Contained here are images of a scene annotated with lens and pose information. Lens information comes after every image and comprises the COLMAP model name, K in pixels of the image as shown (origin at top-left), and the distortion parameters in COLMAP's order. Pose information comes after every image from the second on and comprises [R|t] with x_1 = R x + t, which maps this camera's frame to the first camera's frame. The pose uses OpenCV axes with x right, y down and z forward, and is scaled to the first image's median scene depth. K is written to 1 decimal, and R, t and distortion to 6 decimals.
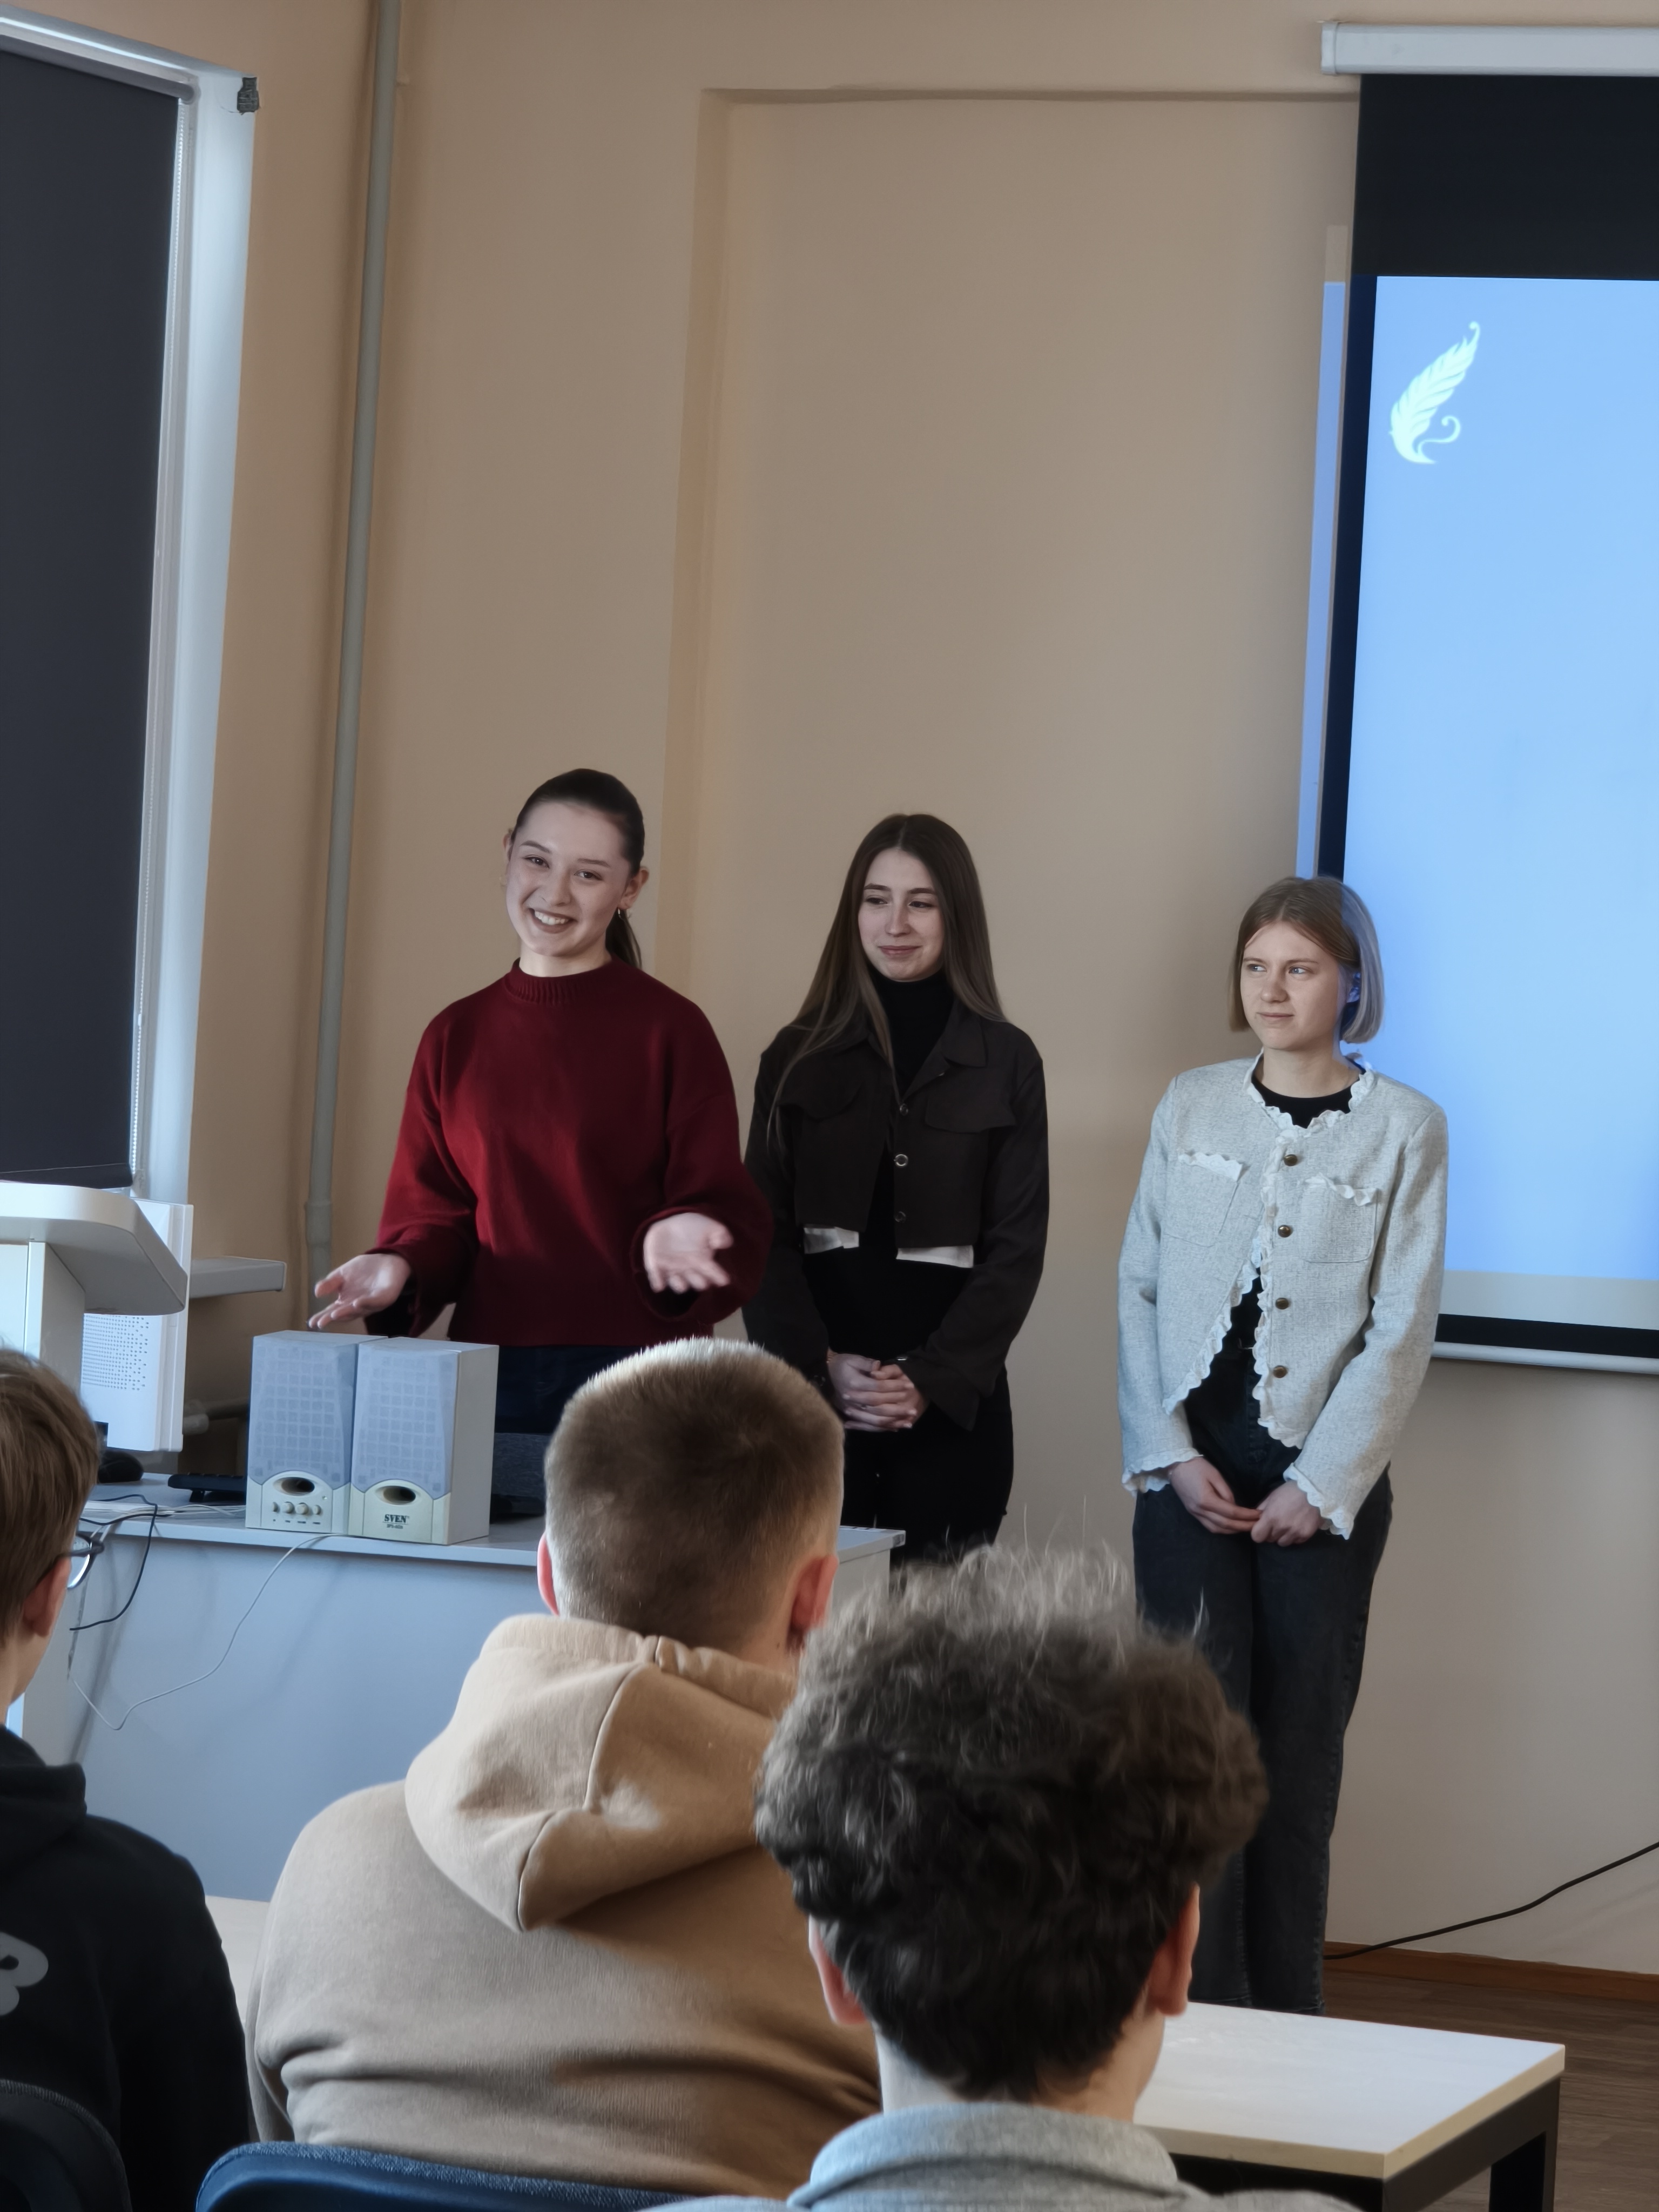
lens RADIAL K [[7533.2, 0, 841.7], [0, 7533.2, 1107.1], [0, 0, 1]] dist [0.178201, 0.000000]
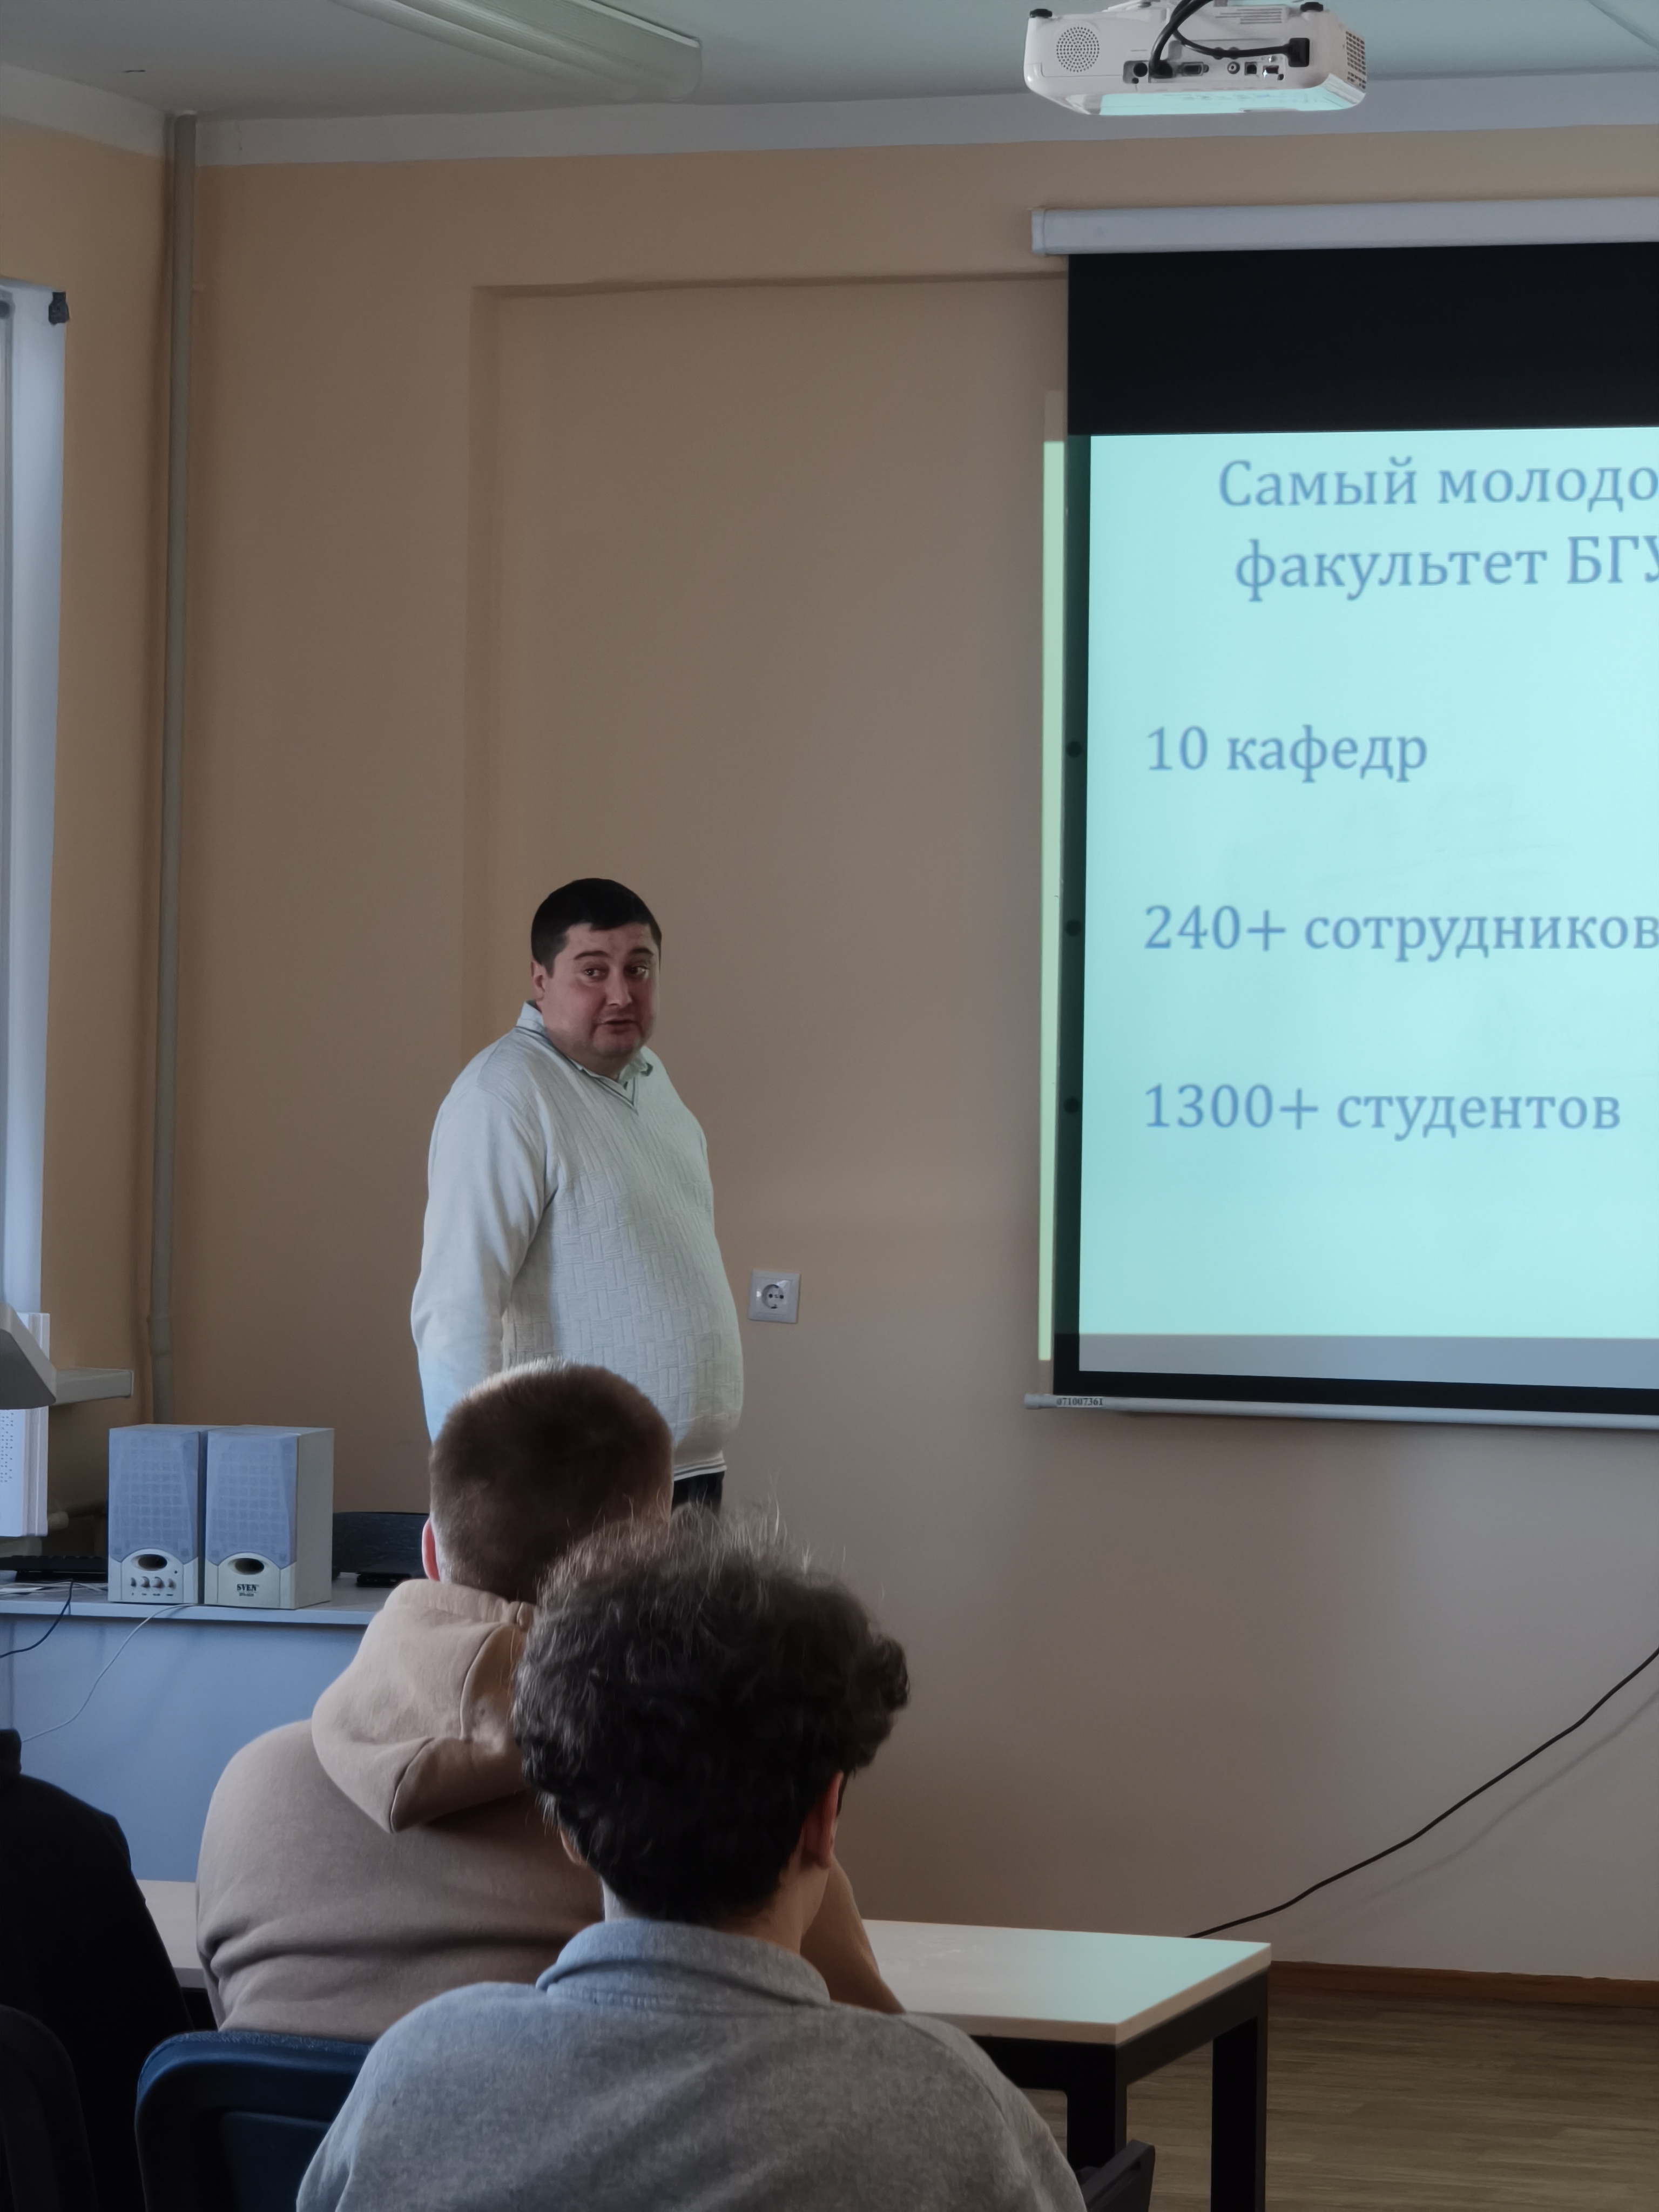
lens RADIAL K [[7533.2, 0, 807.3], [0, 7533.2, 1088.3], [0, 0, 1]] dist [0.178201, 0.000000]
pose [[0.999048, -0.034996, 0.026035, -0.002785], [0.035481, 0.999201, -0.018400, 0.004349], [-0.025370, 0.019306, 0.999492, -0.118062]]
